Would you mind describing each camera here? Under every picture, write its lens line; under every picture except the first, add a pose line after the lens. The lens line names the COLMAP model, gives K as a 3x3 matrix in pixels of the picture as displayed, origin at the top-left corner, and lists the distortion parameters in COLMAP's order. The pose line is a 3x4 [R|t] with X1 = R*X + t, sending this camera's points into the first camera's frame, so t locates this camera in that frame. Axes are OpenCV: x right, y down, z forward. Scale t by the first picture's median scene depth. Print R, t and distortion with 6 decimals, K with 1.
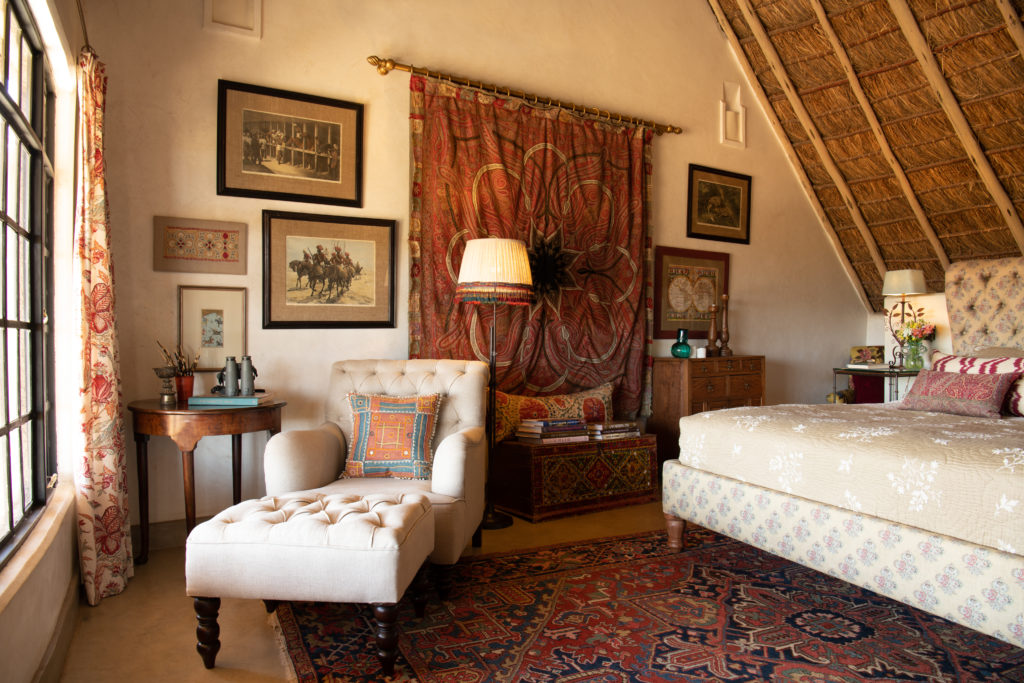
lens RADIAL K [[703.9, 0, 512.3], [0, 703.9, 349.2], [0, 0, 1]] dist [-0.074815, 0.016477]
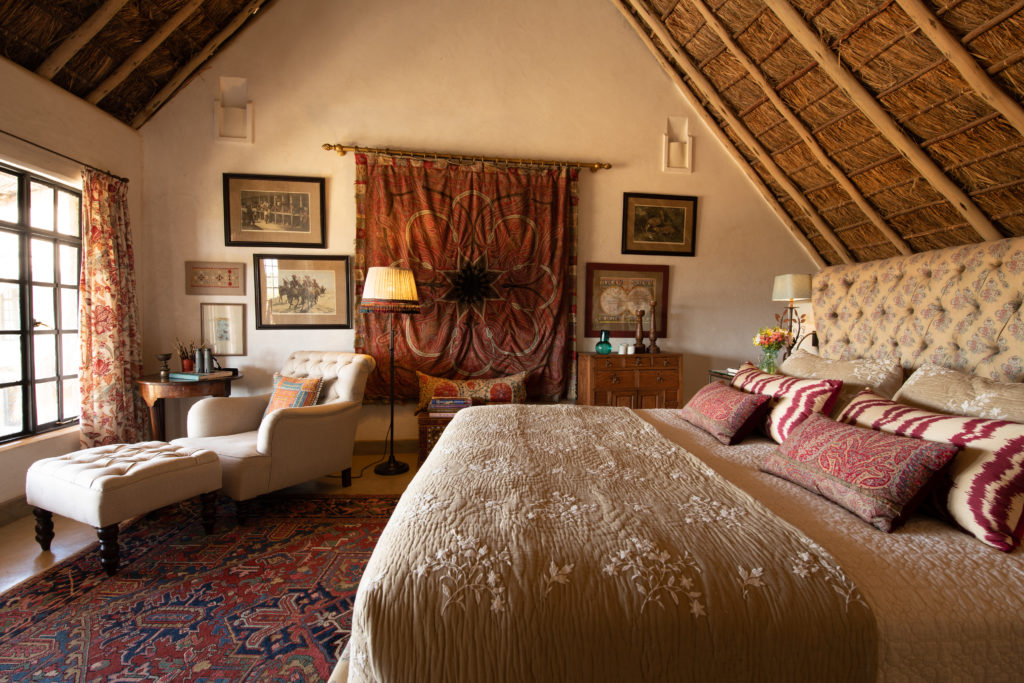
lens RADIAL K [[466.6, 0, 510.6], [0, 466.6, 335.4], [0, 0, 1]] dist [-0.008557, -0.001732]
pose [[0.915905, 0.020574, -0.400867, 0.483831], [-0.016109, 0.999765, 0.014506, -0.032911], [0.401072, -0.006829, 0.916021, 0.216437]]
